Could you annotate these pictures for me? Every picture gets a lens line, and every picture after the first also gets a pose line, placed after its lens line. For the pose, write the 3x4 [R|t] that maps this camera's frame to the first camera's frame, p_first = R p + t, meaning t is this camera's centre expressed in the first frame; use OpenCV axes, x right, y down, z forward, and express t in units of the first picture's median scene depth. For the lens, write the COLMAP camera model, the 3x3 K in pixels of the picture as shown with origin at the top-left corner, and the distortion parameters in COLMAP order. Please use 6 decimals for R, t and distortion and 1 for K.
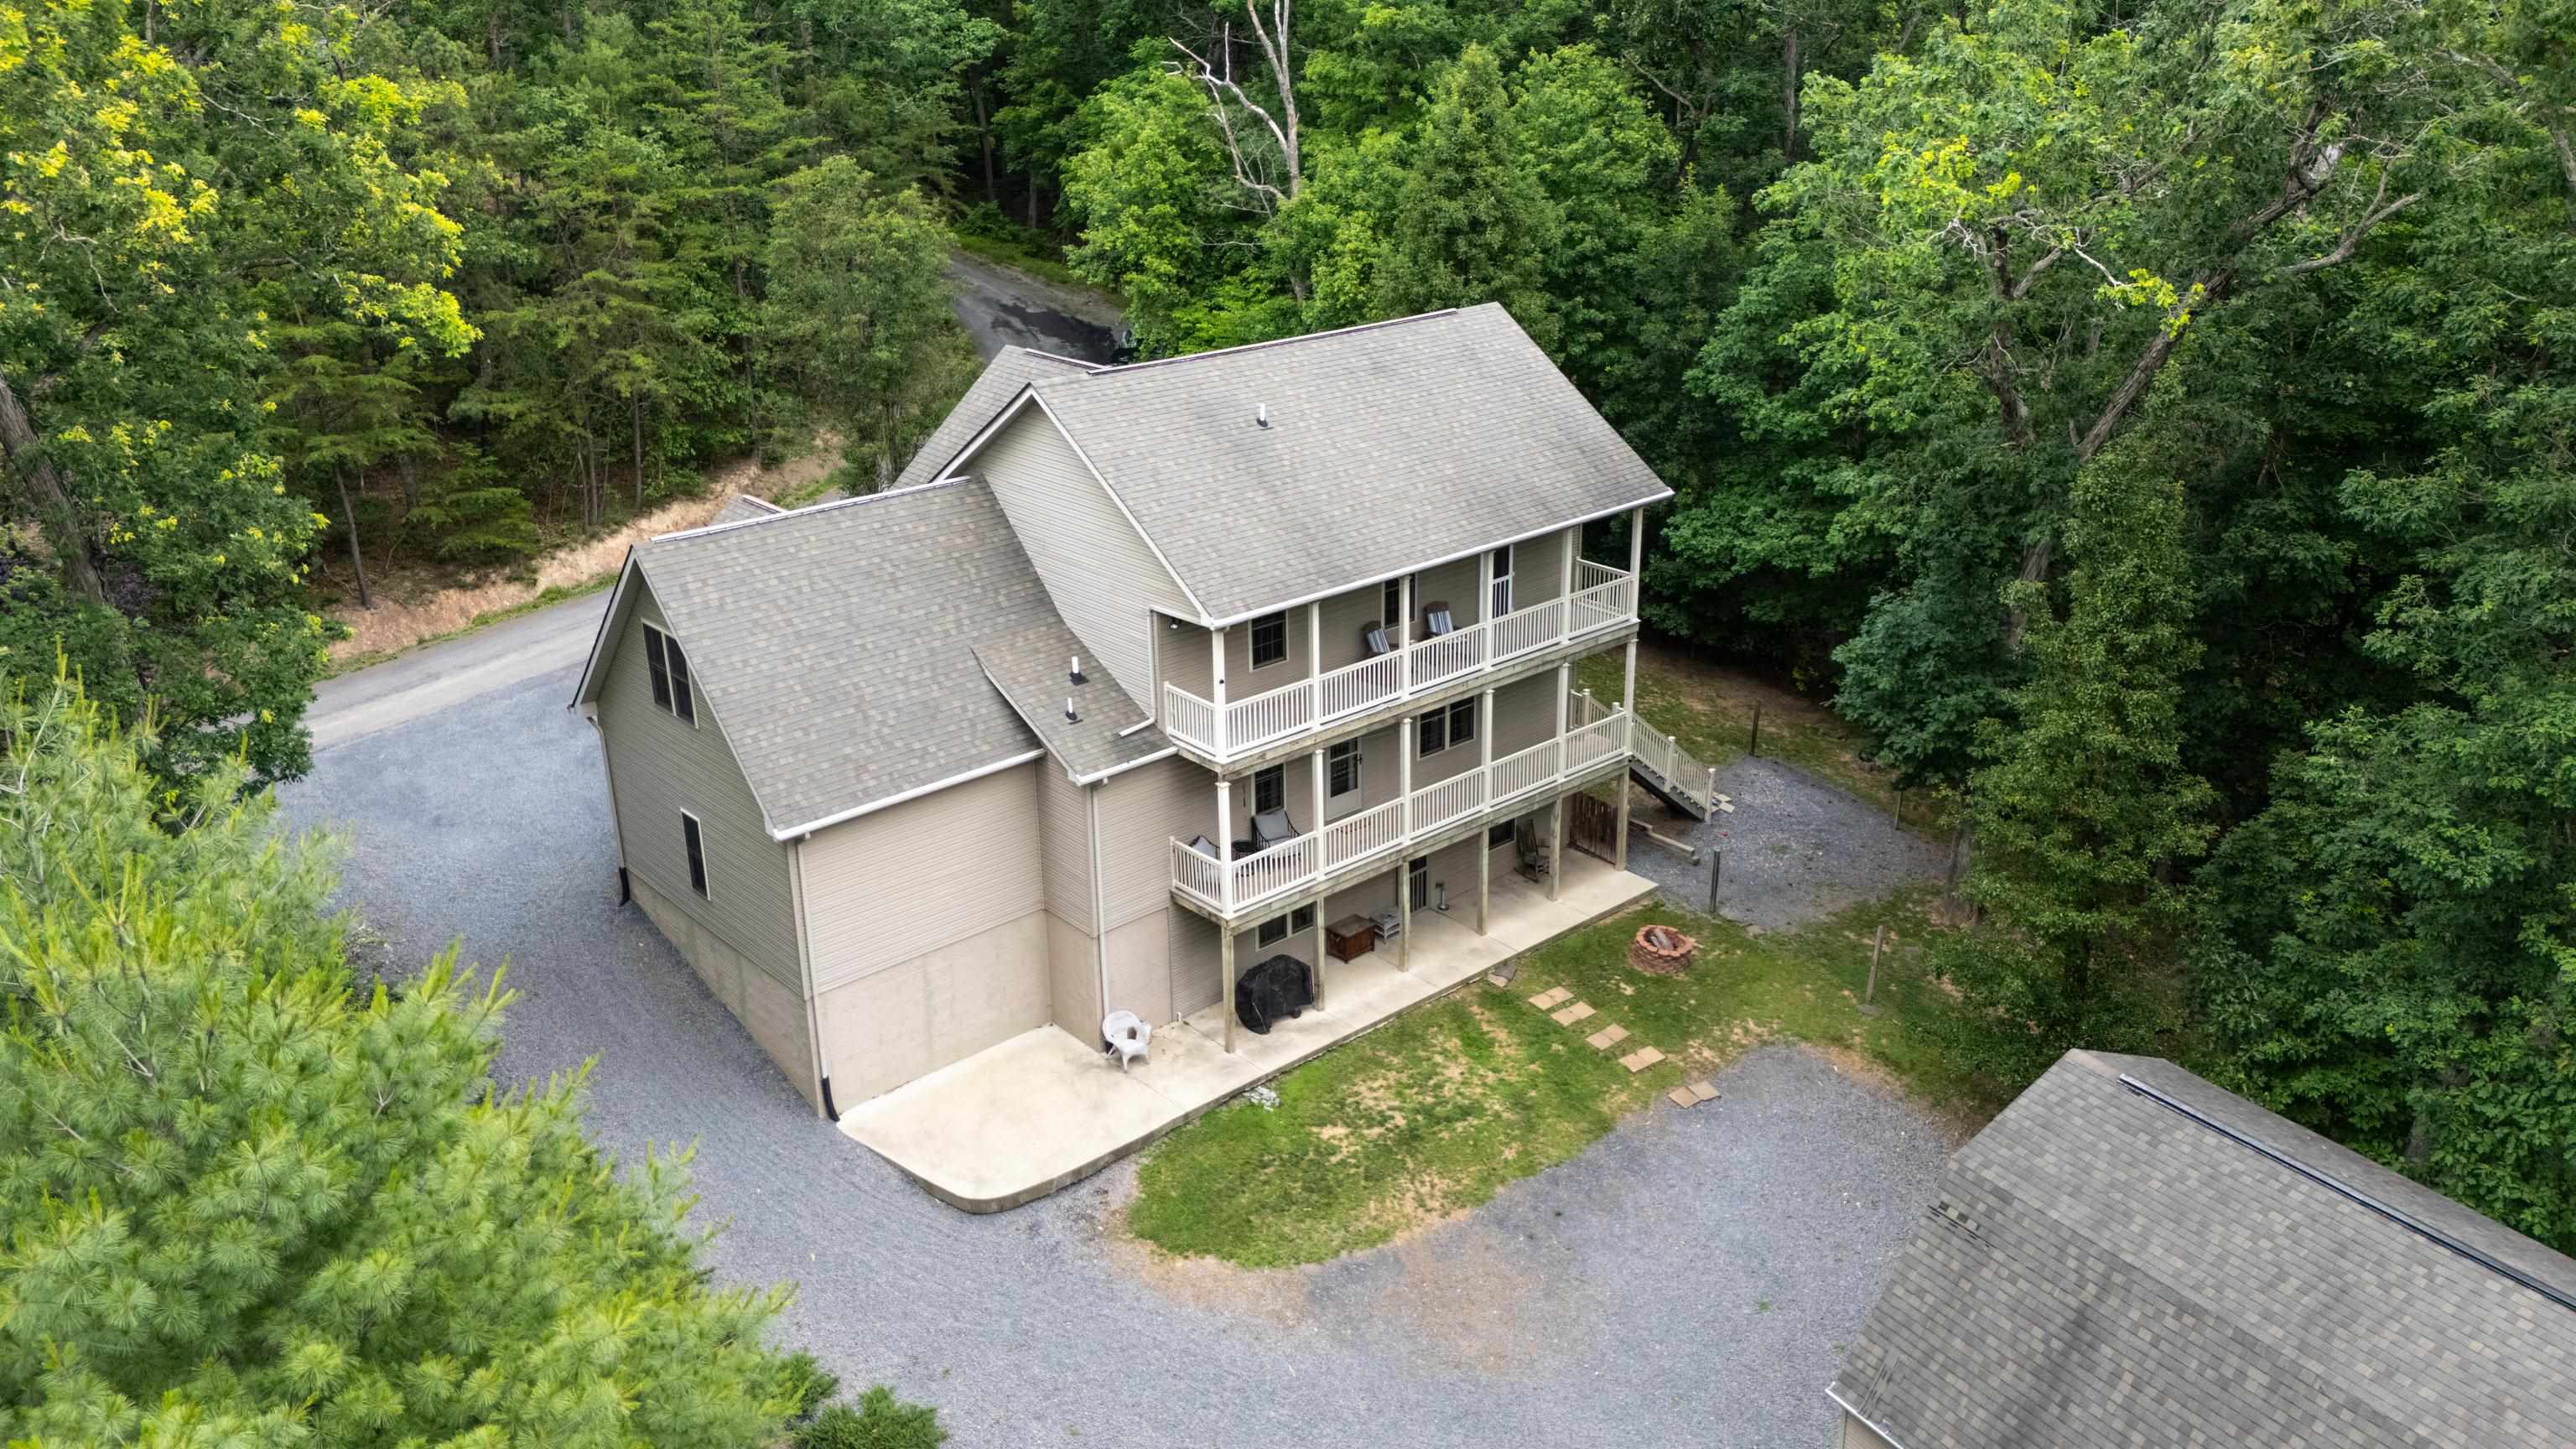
lens RADIAL K [[1903.8, 0, 1270.7], [0, 1903.8, 724.2], [0, 0, 1]] dist [0.065942, -0.073854]
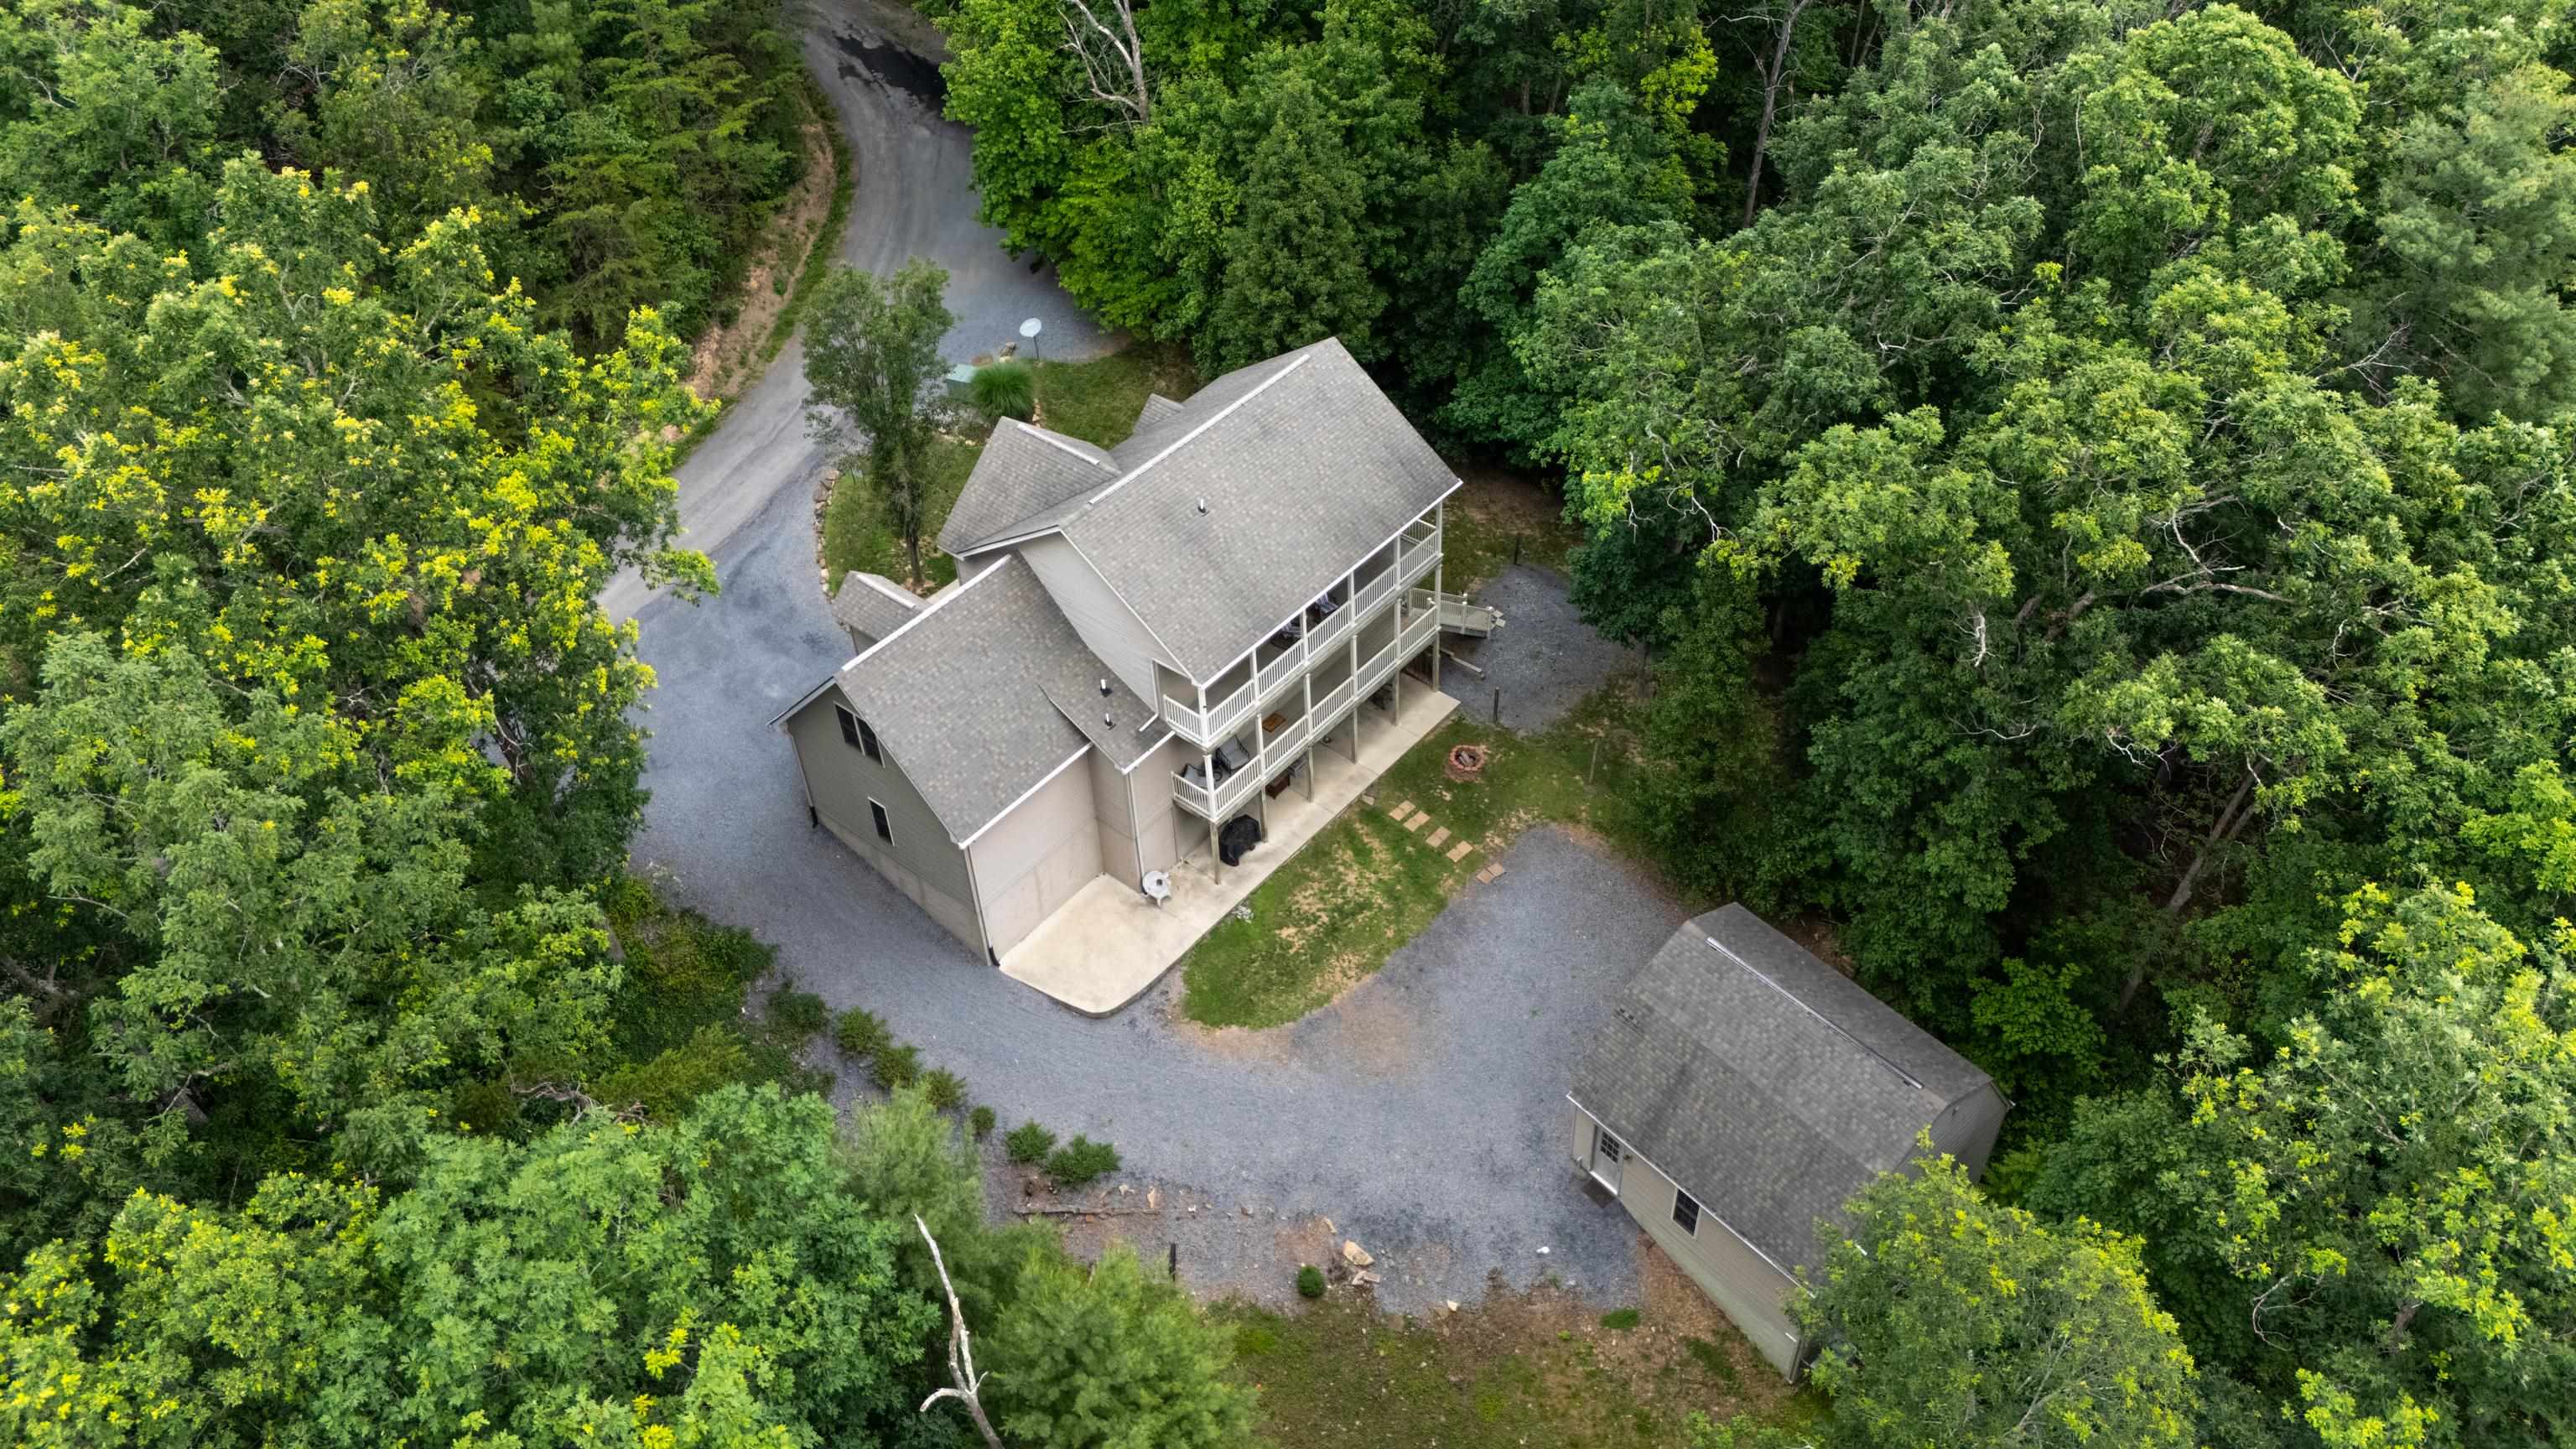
lens RADIAL K [[1903.8, 0, 1270.7], [0, 1903.8, 724.2], [0, 0, 1]] dist [0.065942, -0.073854]
pose [[0.987525, -0.120582, 0.101261, -0.127786], [0.076188, 0.928708, 0.362899, -0.557892], [-0.137801, -0.350657, 0.926310, -0.496162]]
